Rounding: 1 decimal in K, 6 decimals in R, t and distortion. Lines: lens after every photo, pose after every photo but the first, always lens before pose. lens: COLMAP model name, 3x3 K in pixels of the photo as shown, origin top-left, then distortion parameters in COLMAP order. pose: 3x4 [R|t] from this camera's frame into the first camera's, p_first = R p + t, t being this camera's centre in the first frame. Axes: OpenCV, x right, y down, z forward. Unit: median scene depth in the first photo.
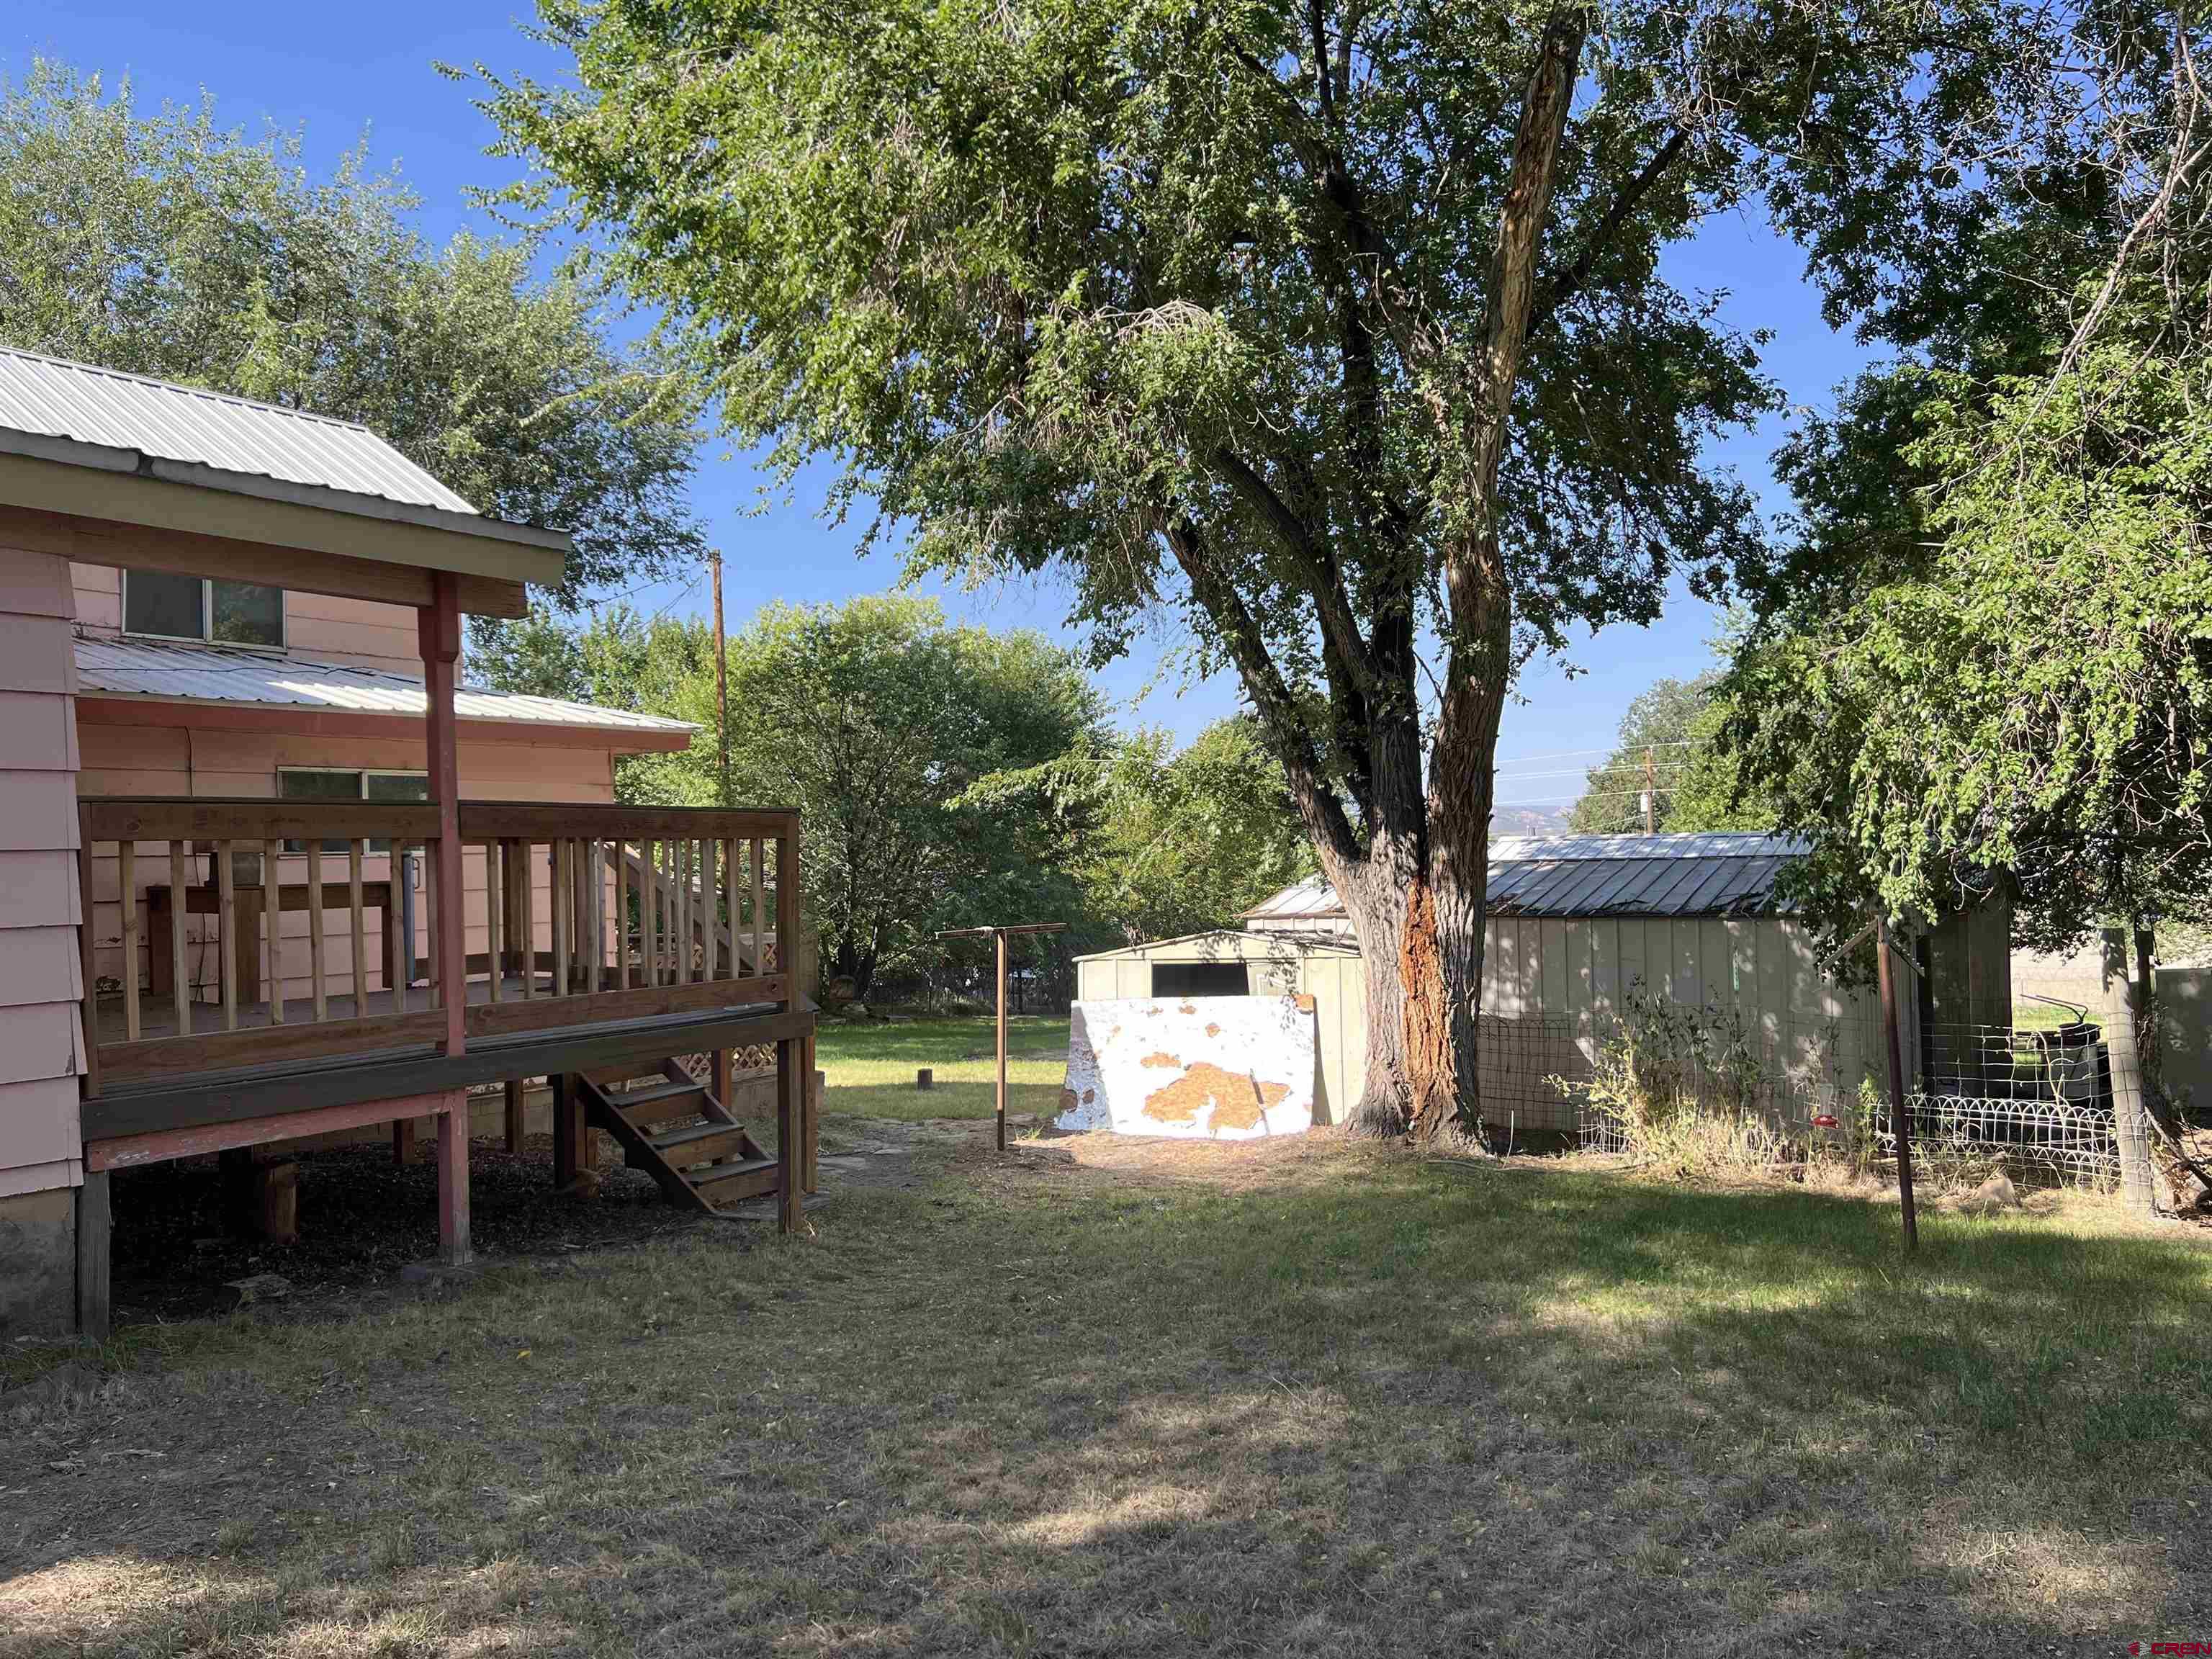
lens RADIAL K [[1673.9, 0, 1081.4], [0, 1673.9, 831.0], [0, 0, 1]] dist [0.055978, -0.061676]
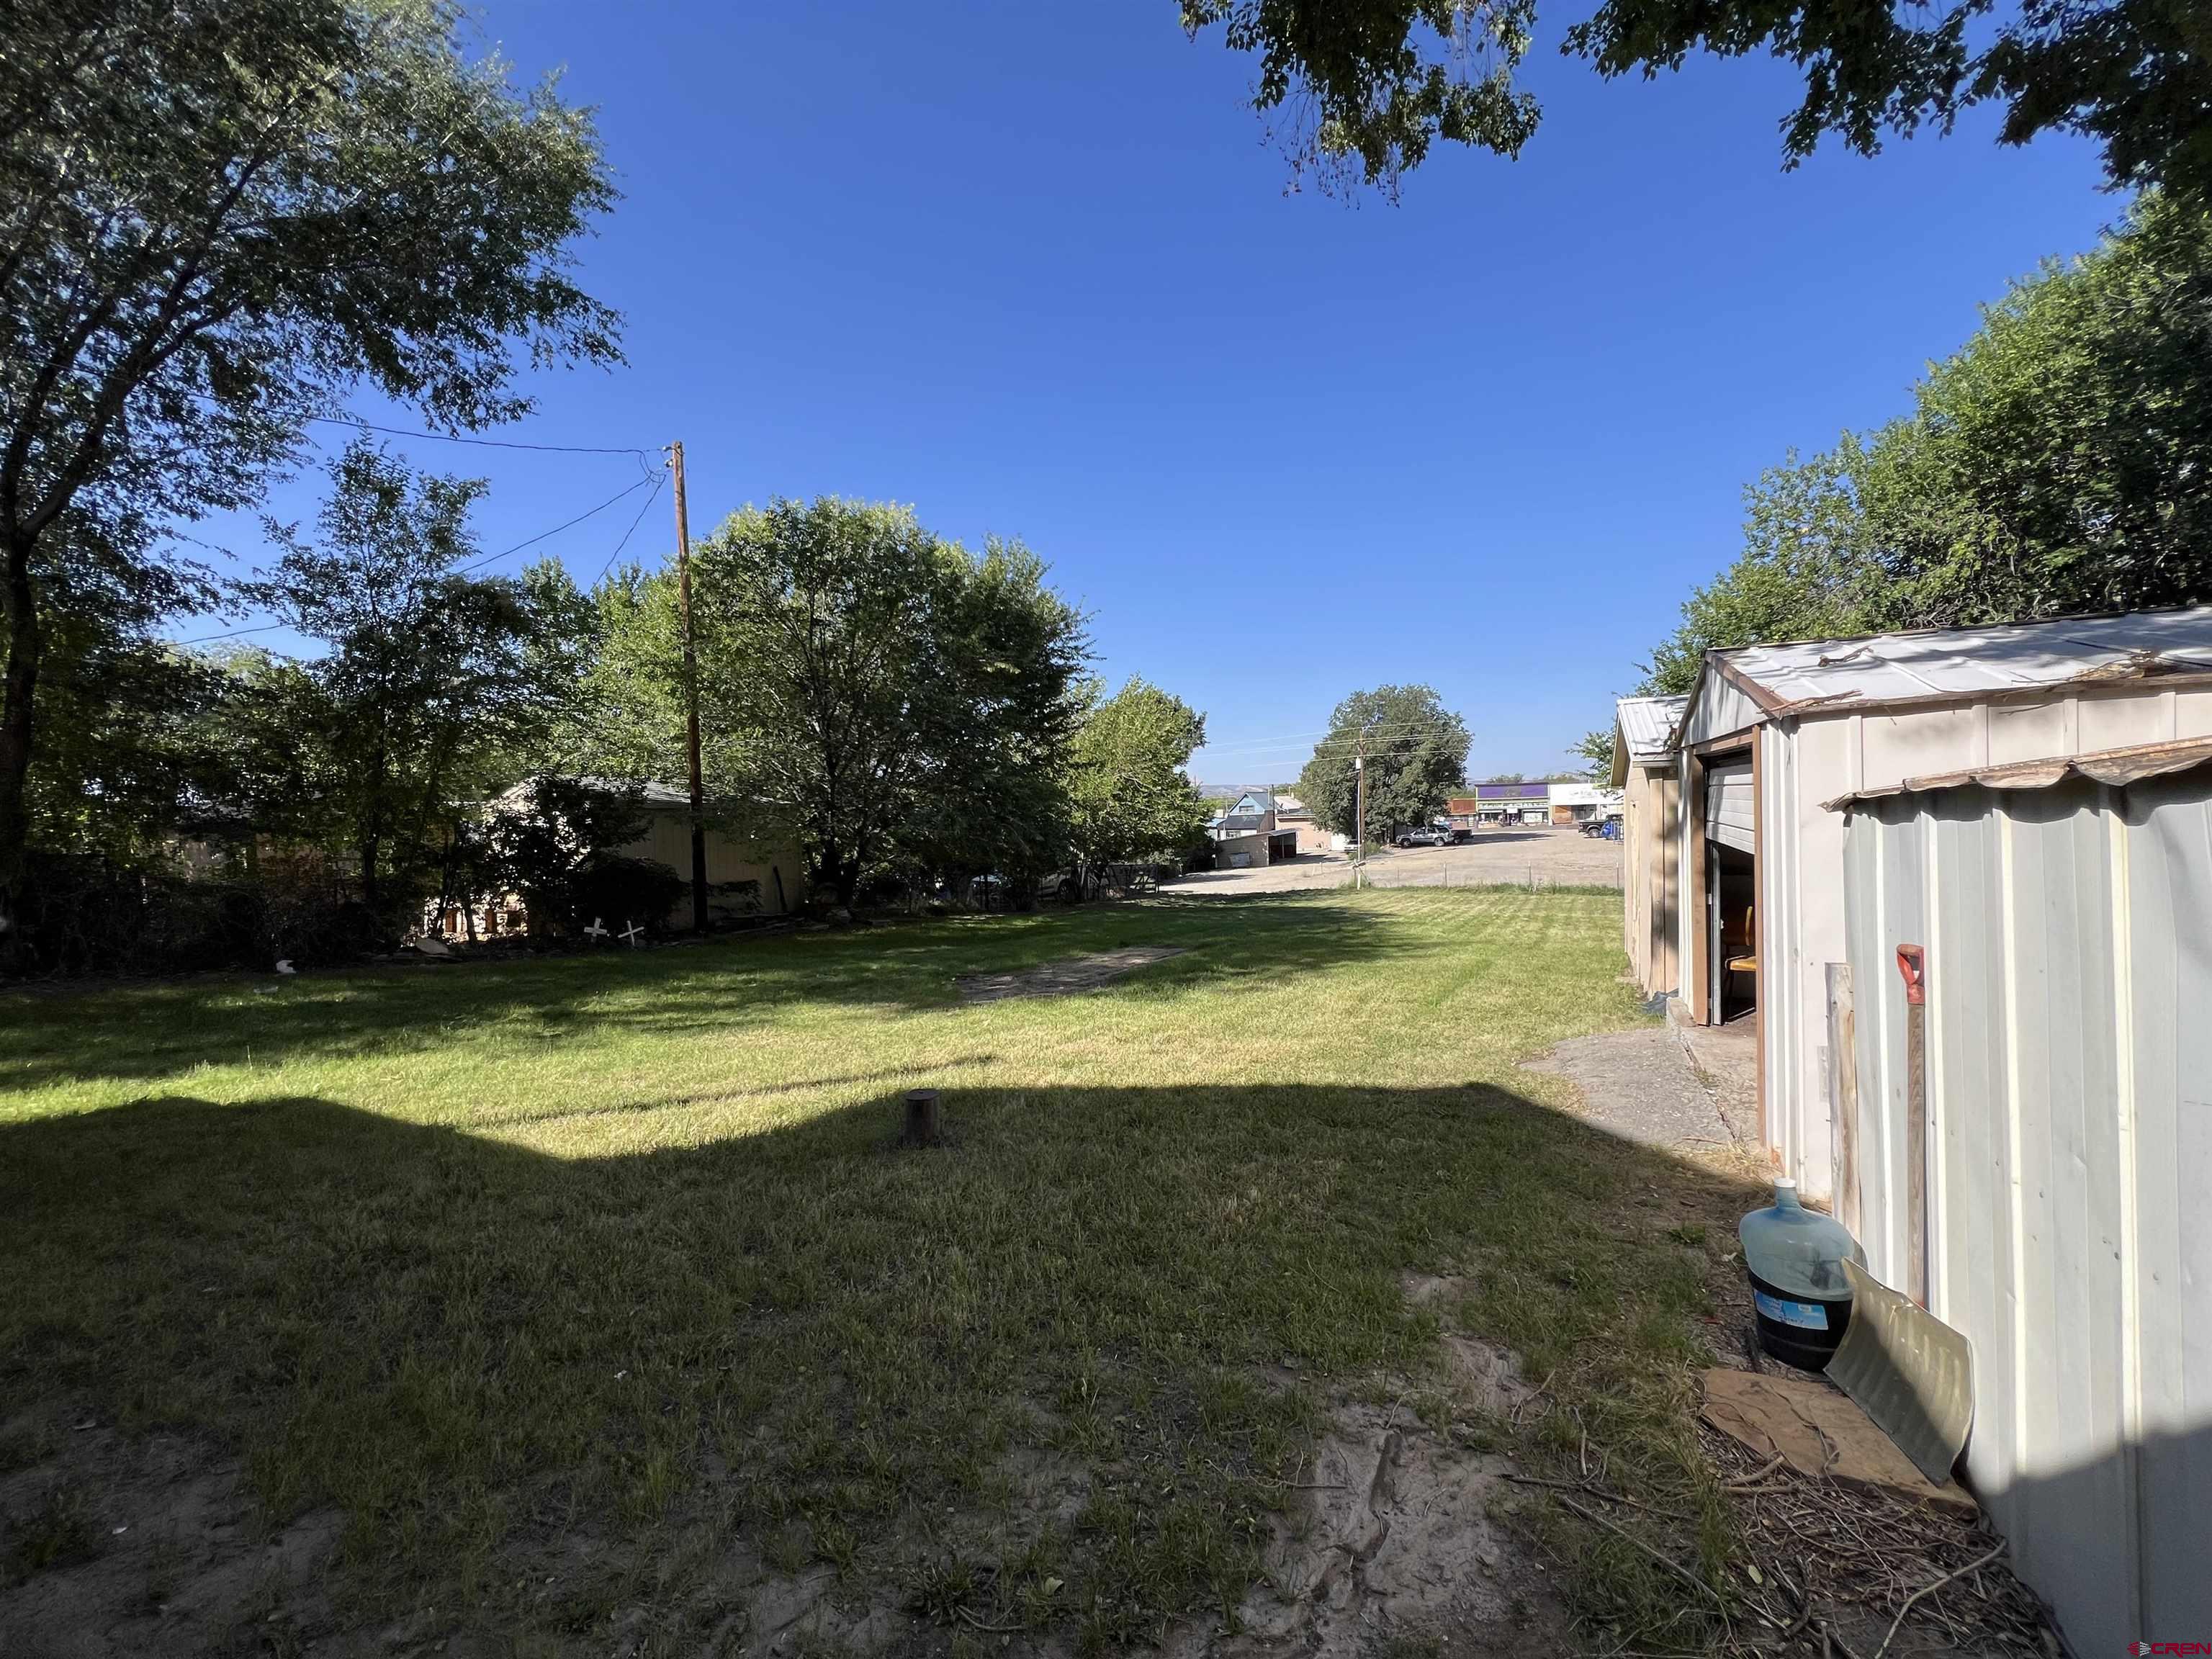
lens RADIAL K [[884.1, 0, 1107.4], [0, 884.1, 833.1], [0, 0, 1]] dist [-0.001852, 0.000503]
pose [[0.989596, -0.013151, 0.143272, -0.111385], [0.007971, 0.999296, 0.036670, 0.086759], [-0.143653, -0.035147, 0.989004, 1.024882]]
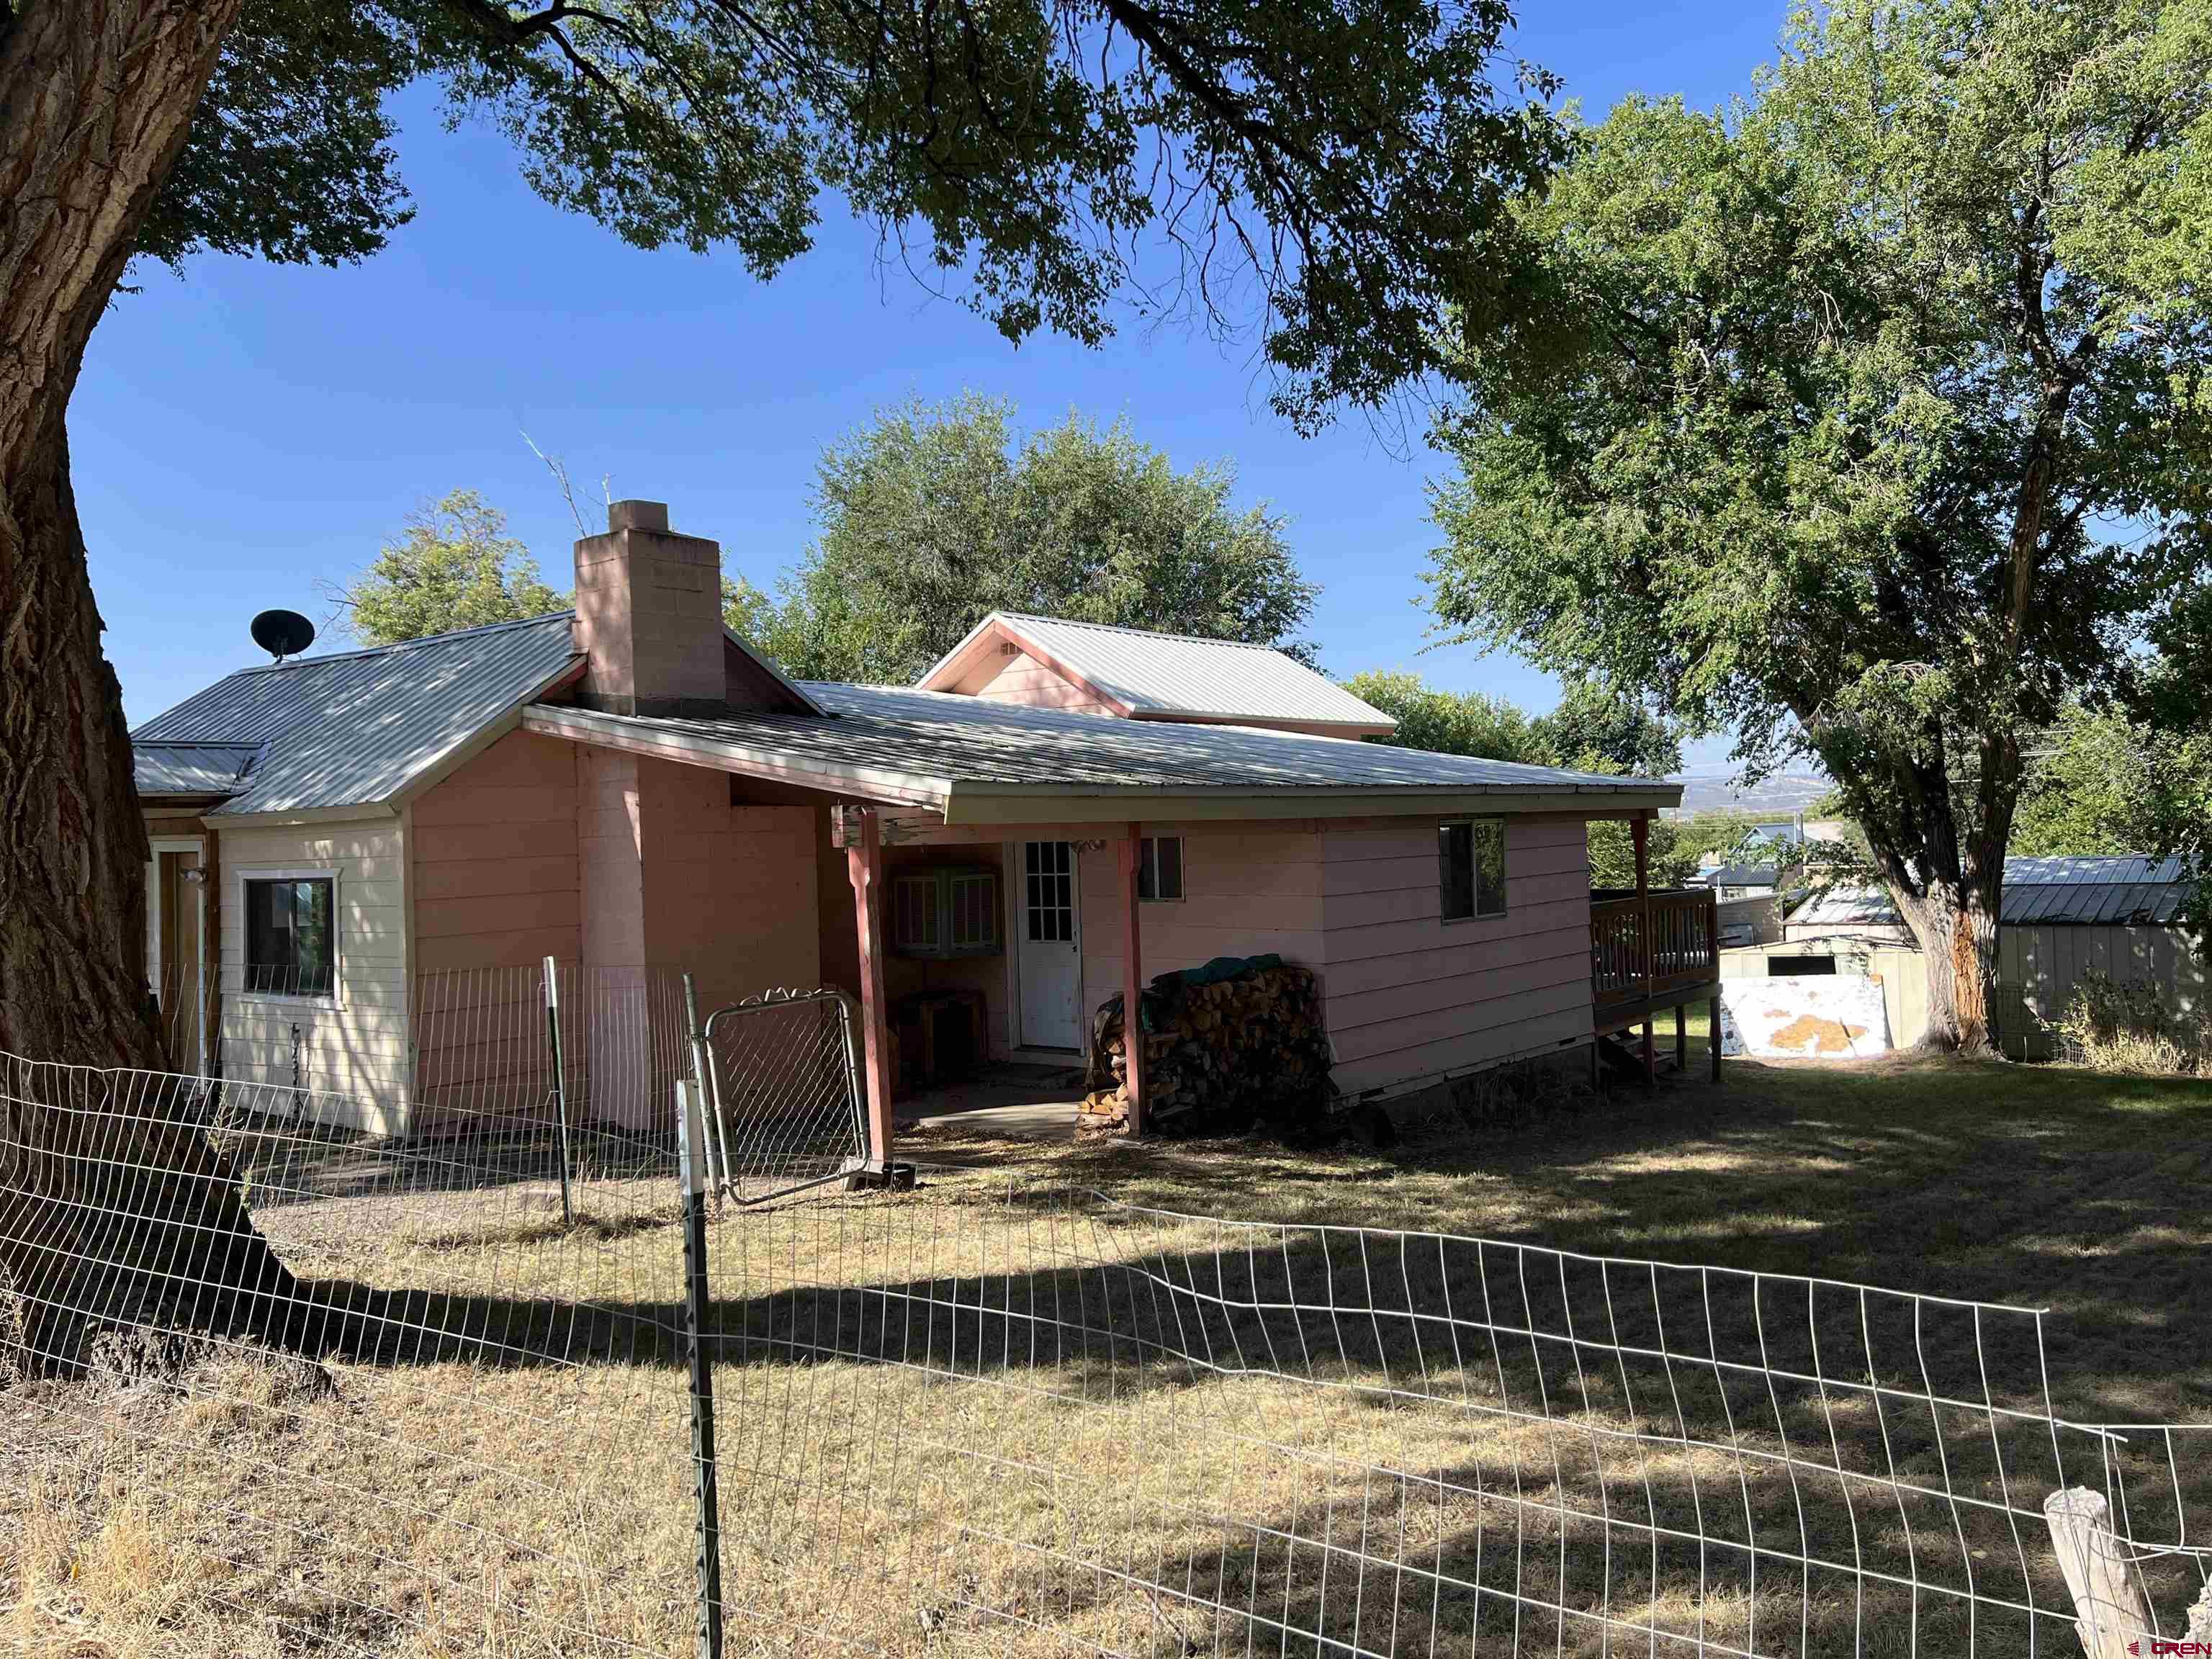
lens RADIAL K [[1673.9, 0, 1102.9], [0, 1673.9, 831.5], [0, 0, 1]] dist [0.055978, -0.061676]
pose [[0.994318, -0.017304, -0.105031, -0.467954], [0.018193, 0.999806, 0.007508, -0.075212], [0.104881, -0.009376, 0.994441, -0.799185]]
